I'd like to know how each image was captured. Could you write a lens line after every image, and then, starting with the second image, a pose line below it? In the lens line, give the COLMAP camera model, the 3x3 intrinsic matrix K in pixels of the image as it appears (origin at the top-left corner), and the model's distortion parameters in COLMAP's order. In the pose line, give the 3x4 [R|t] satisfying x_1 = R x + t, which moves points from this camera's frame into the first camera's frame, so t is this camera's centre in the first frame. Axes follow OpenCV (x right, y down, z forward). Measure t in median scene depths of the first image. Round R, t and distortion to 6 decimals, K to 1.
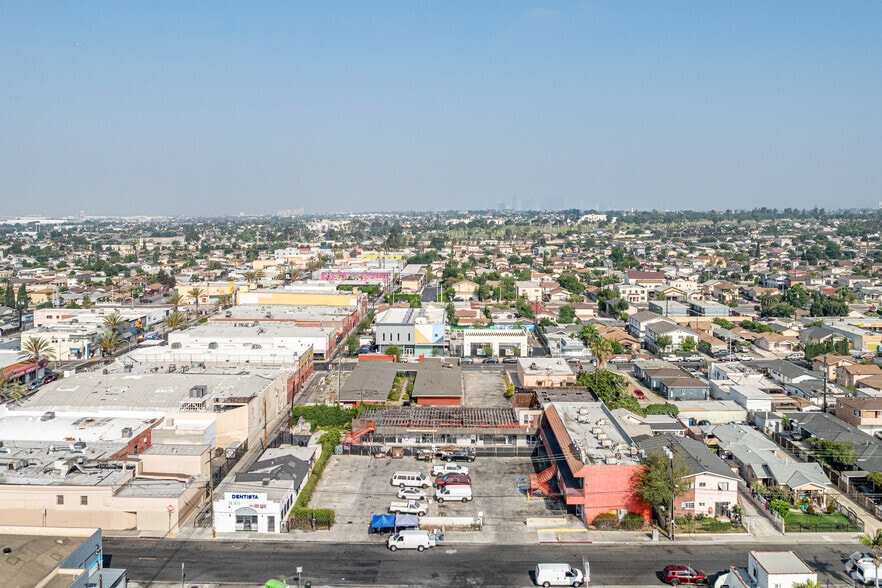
lens RADIAL K [[712.4, 0, 445.5], [0, 712.4, 223.2], [0, 0, 1]] dist [-0.033985, -0.007353]
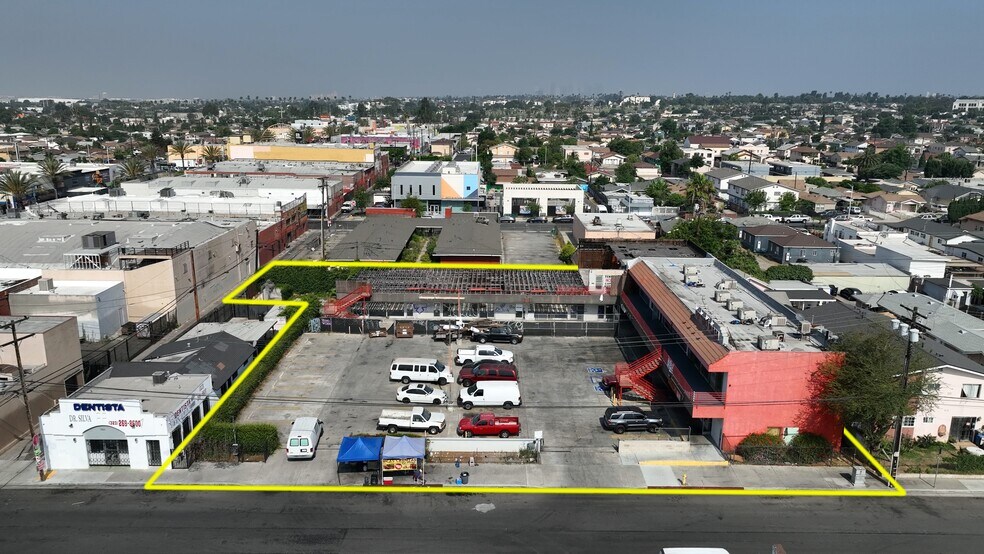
lens RADIAL K [[699.0, 0, 492.0], [0, 699.0, 277.0], [0, 0, 1]] dist [0.008116, 0.003620]
pose [[0.999873, 0.005343, 0.014995, 0.003220], [-0.008656, 0.973031, 0.230514, 0.119888], [-0.013359, -0.230614, 0.972953, 0.361462]]
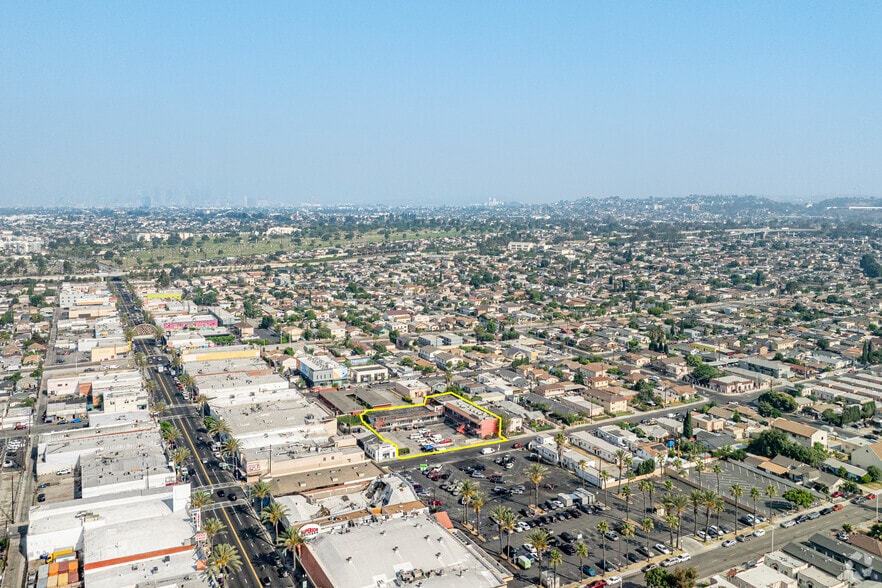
lens RADIAL K [[691.1, 0, 439.8], [0, 691.1, 252.6], [0, 0, 1]] dist [-0.031667, -0.007943]
pose [[0.885719, -0.028500, 0.463346, -1.004264], [0.003657, 0.998511, 0.054428, -0.419232], [-0.464207, -0.046514, 0.884504, -1.166398]]
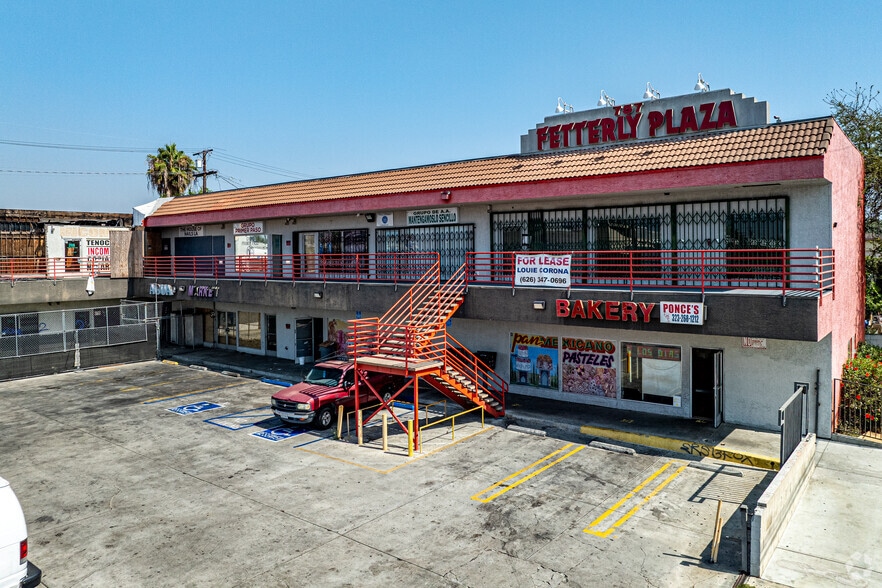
lens RADIAL K [[630.3, 0, 441.0], [0, 630.3, 294.0], [0, 0, 1]] dist [-0.030658, -0.002046]
pose [[0.607719, -0.055978, 0.792177, 0.005178], [0.018122, 0.998230, 0.056636, 0.277213], [-0.793945, -0.020063, 0.607658, 0.725924]]
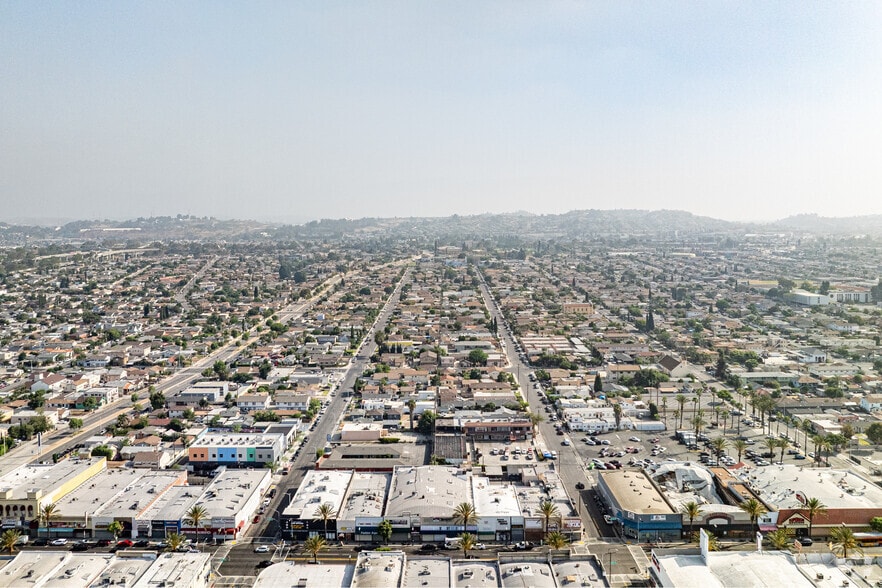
lens RADIAL K [[658.0, 0, 423.9], [0, 658.0, 291.1], [0, 0, 1]] dist [-0.032880, -0.003129]
pose [[0.032884, -0.102869, 0.994151, -2.151317], [0.029970, 0.994343, 0.101897, -0.465032], [-0.999010, 0.026444, 0.035781, 1.027464]]
